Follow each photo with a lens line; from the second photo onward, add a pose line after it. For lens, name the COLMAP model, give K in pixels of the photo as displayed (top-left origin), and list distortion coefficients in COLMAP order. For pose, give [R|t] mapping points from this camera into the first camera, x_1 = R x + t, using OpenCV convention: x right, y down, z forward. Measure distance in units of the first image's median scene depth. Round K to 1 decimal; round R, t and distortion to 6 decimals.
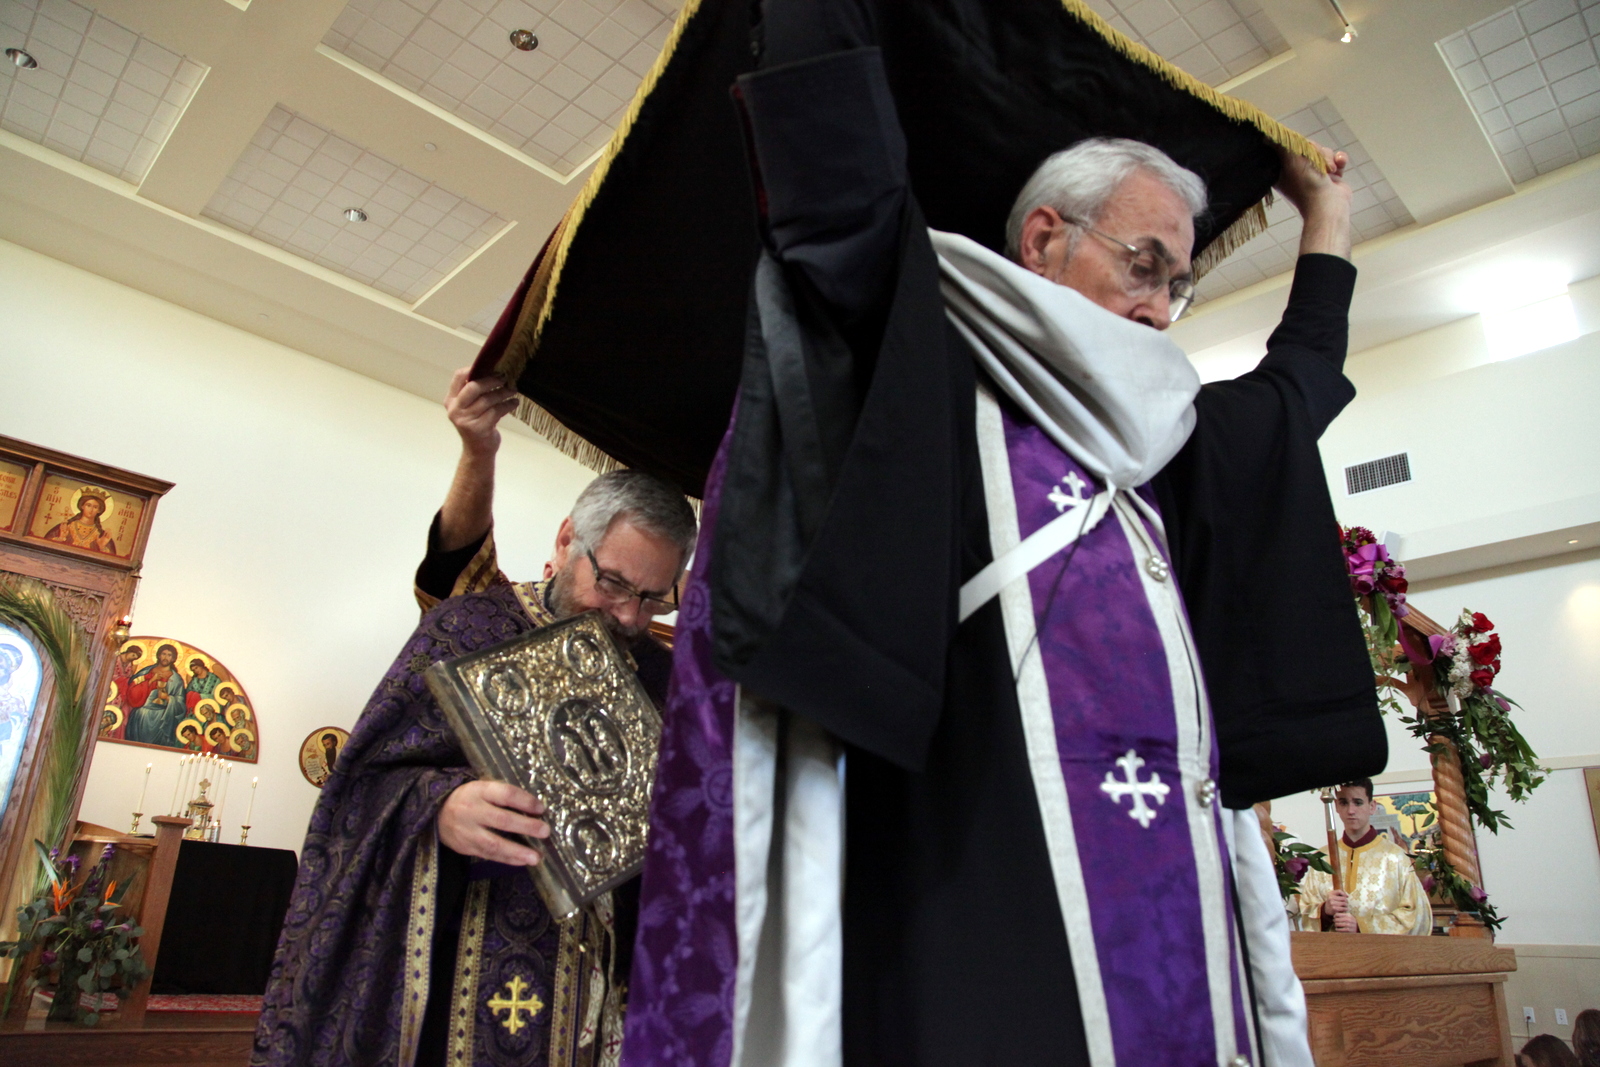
lens RADIAL K [[1080.3, 0, 800.0], [0, 1080.3, 533.5], [0, 0, 1]] dist [-0.128082, 0.067789]
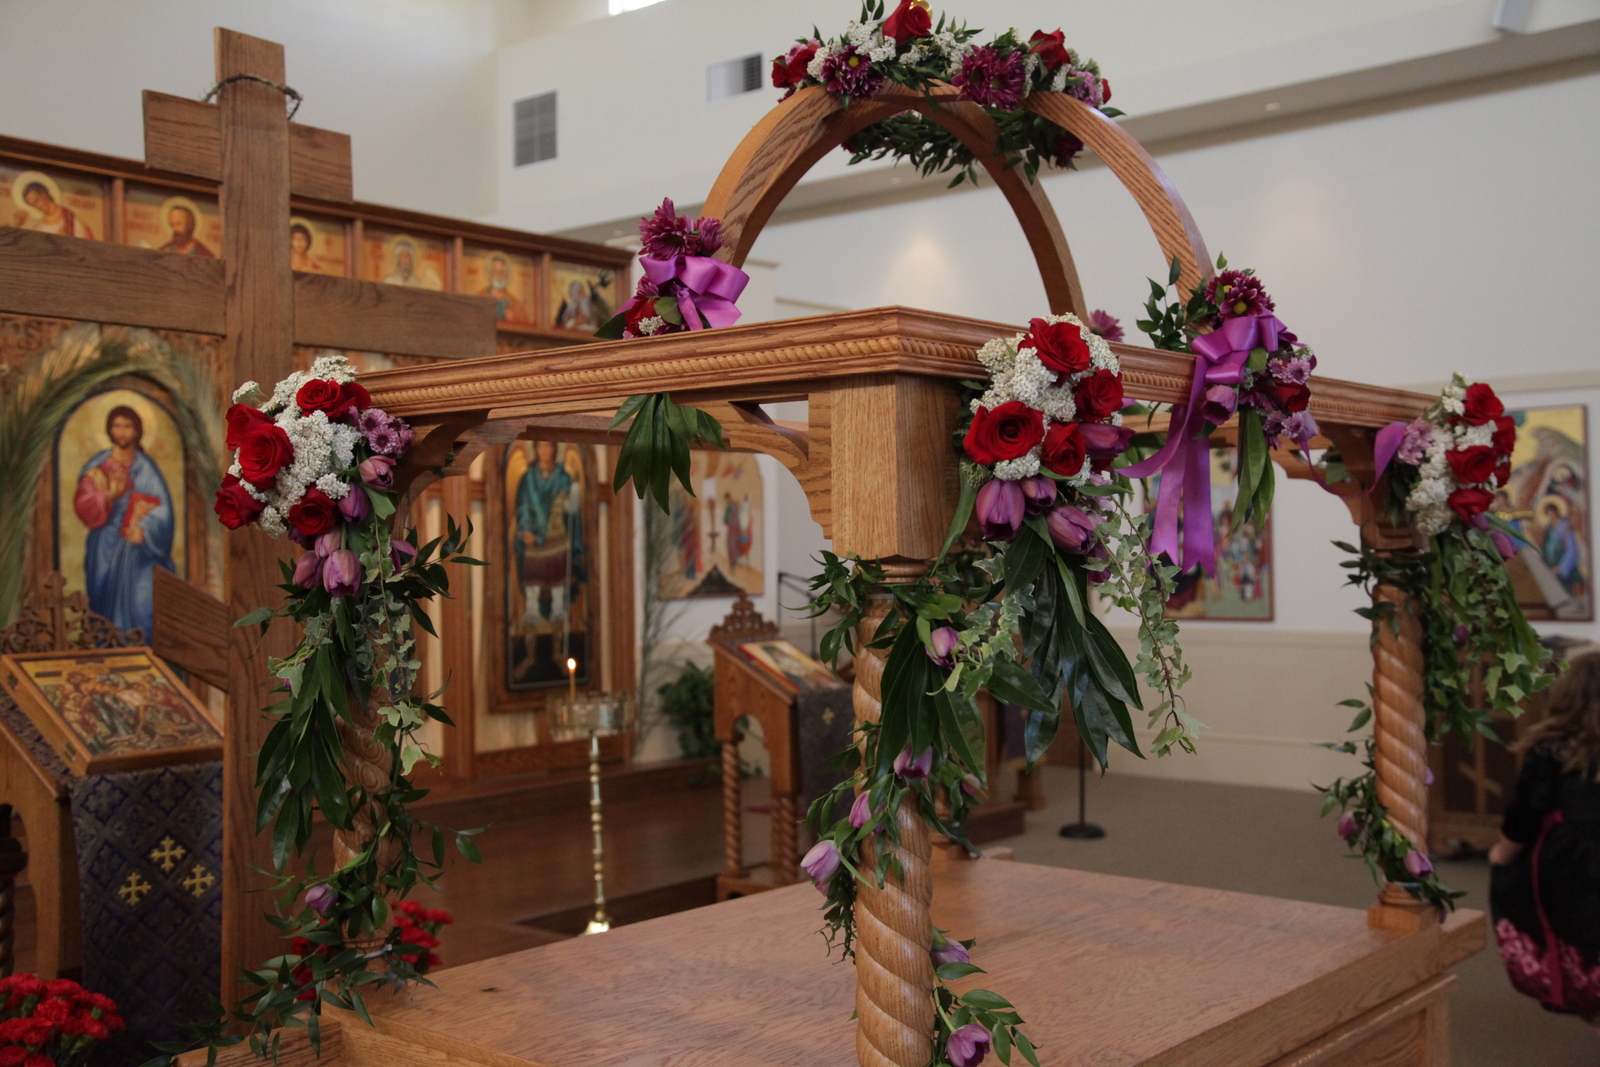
lens RADIAL K [[1669.2, 0, 800.0], [0, 1669.2, 533.5], [0, 0, 1]] dist [0.006130, 0.131047]
pose [[0.994185, -0.053611, 0.093395, 0.218238], [0.018056, 0.937980, 0.346218, -0.160709], [-0.106164, -0.342519, 0.933494, 0.193048]]
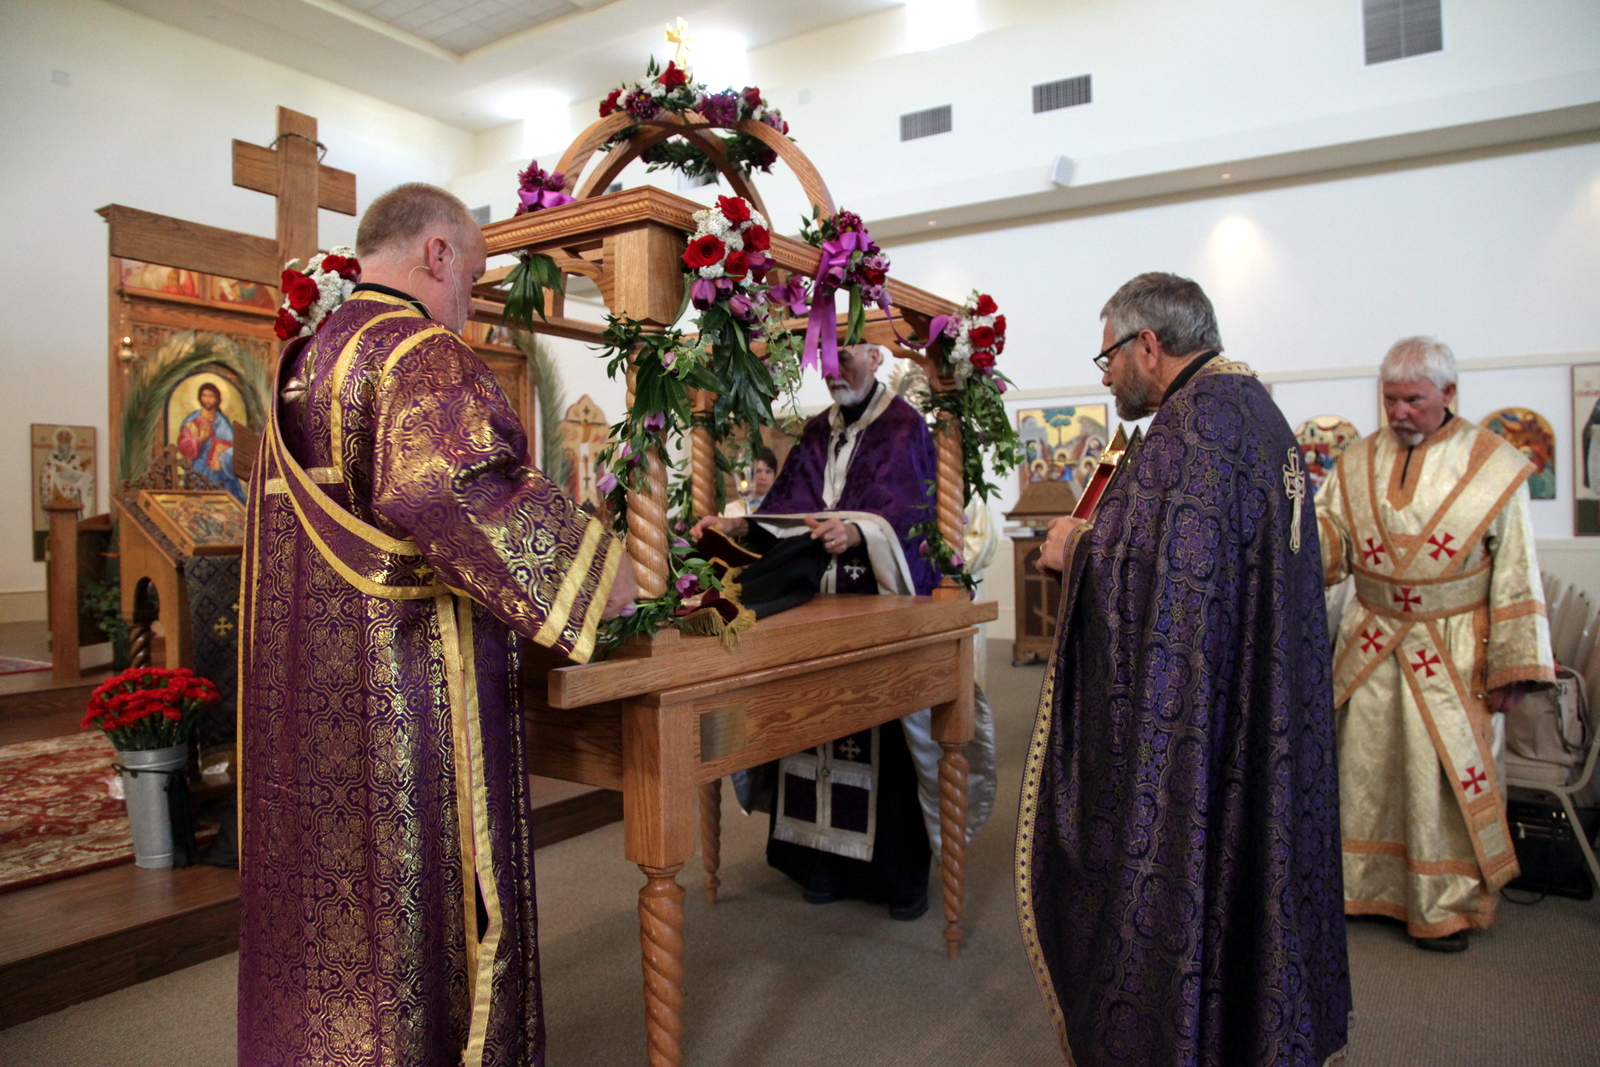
lens RADIAL K [[1080.3, 0, 800.0], [0, 1080.3, 533.5], [0, 0, 1]] dist [-0.128082, 0.067789]
pose [[0.972404, -0.055699, 0.226556, 0.235859], [-0.030722, 0.932055, 0.361011, -0.076169], [-0.231271, -0.358009, 0.904623, 0.023112]]
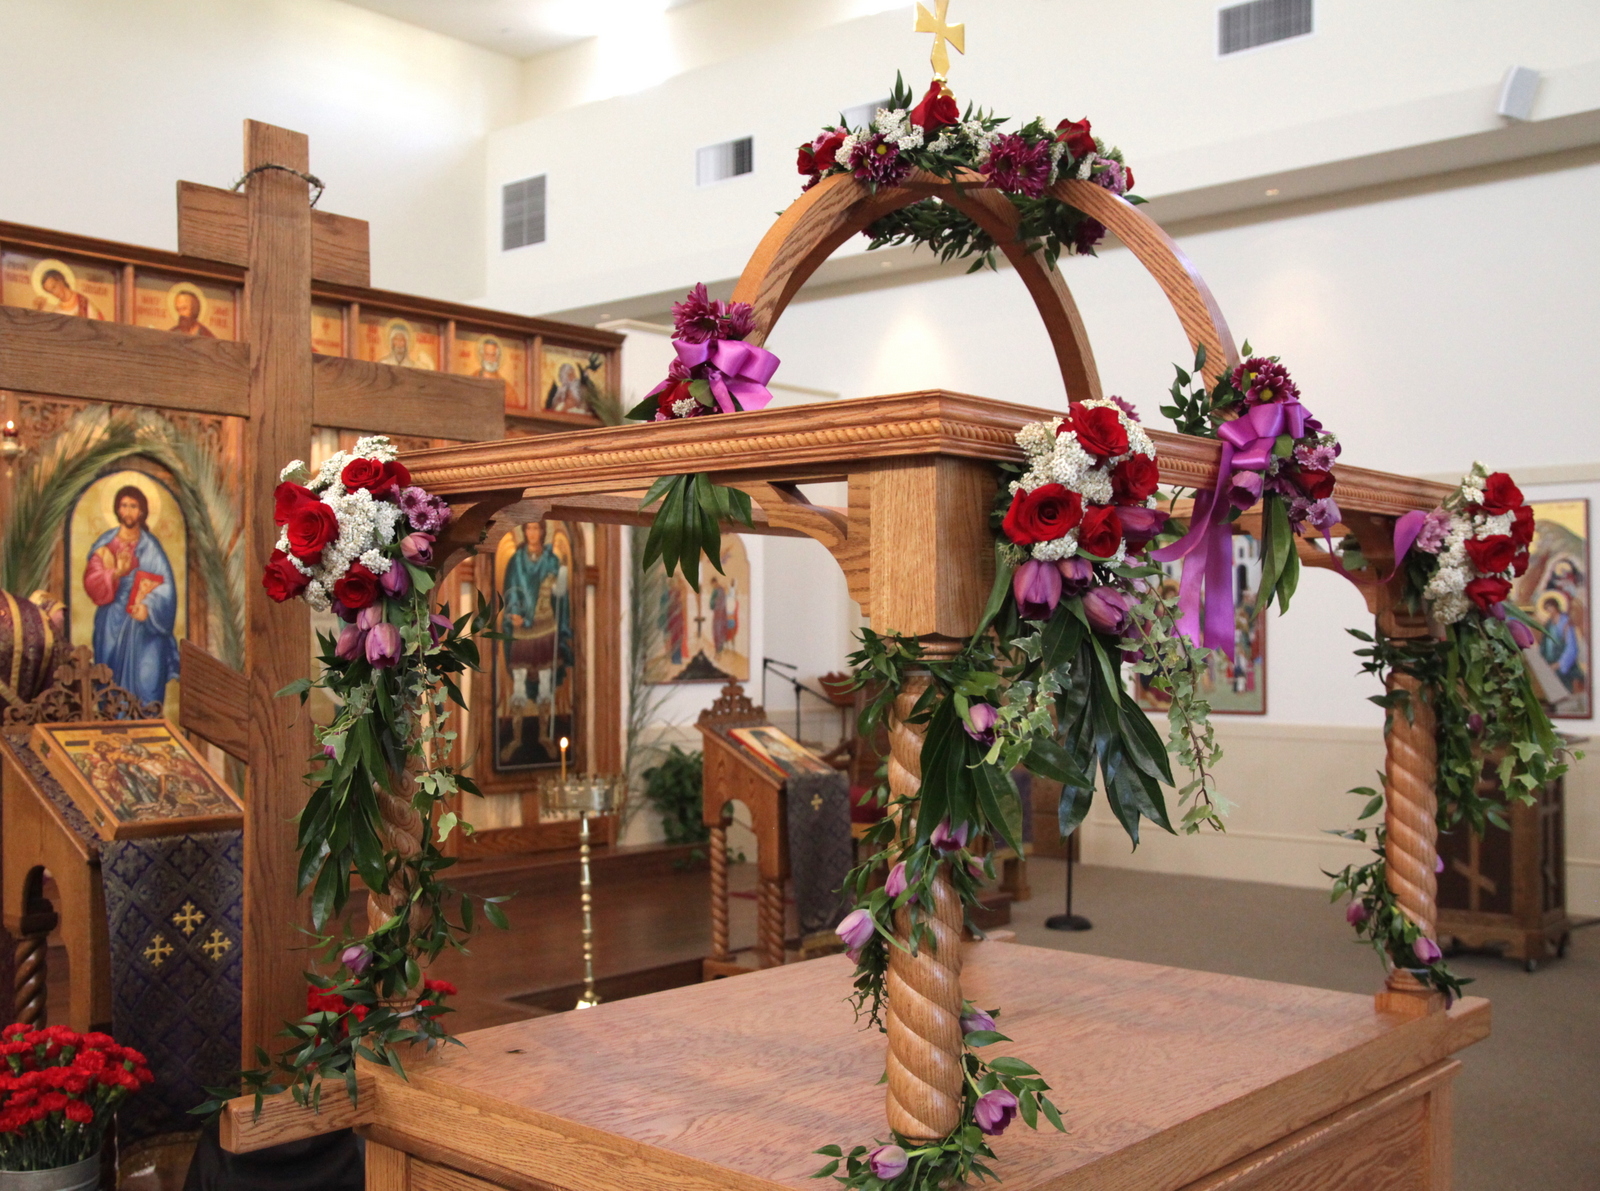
lens RADIAL K [[1687.8, 0, 689.0], [0, 1687.8, 643.2], [0, 0, 1]] dist [-0.056104, 0.102881]
pose [[0.998288, -0.041669, 0.041053, 0.193229], [0.024253, 0.933505, 0.357742, -0.165581], [-0.053230, -0.356134, 0.932918, 0.171973]]
